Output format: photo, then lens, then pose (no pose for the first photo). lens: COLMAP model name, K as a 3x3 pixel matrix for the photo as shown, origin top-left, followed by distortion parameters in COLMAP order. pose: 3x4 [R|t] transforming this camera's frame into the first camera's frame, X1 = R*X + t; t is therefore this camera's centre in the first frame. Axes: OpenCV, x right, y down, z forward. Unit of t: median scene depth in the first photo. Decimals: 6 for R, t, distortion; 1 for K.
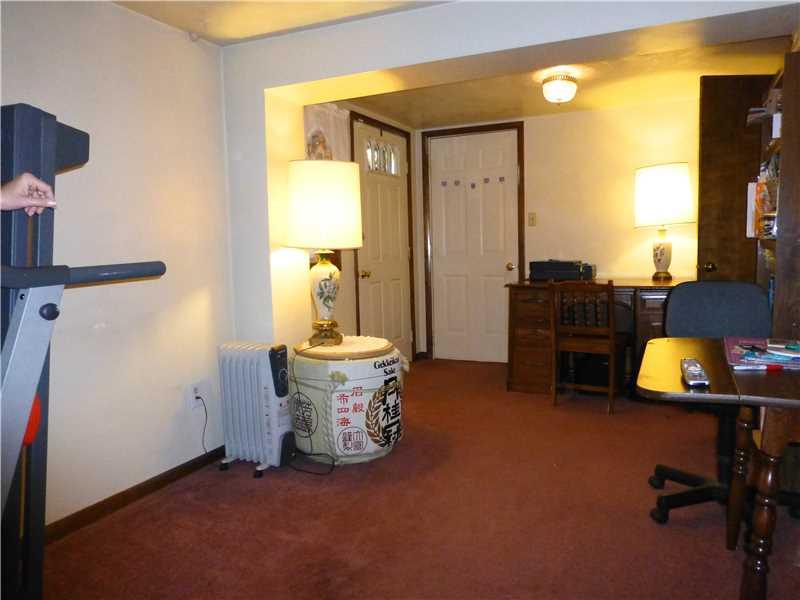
lens RADIAL K [[587.8, 0, 399.9], [0, 587.8, 298.0], [0, 0, 1]] dist [-0.007982, 0.006738]
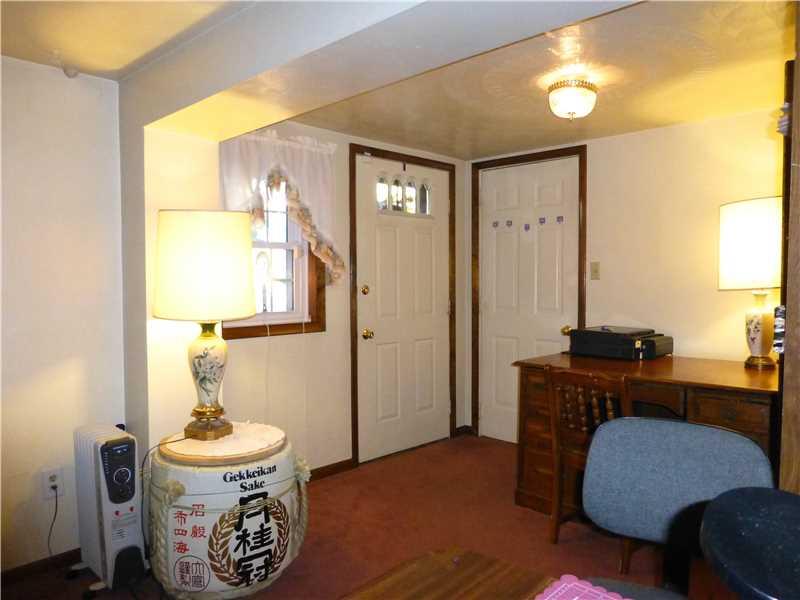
lens RADIAL K [[587.8, 0, 400.5], [0, 587.8, 303.2], [0, 0, 1]] dist [-0.007982, 0.006738]
pose [[0.946655, 0.034939, -0.320348, 0.380115], [-0.047933, 0.998313, -0.032765, -0.089614], [0.318663, 0.046372, 0.946733, 0.322918]]
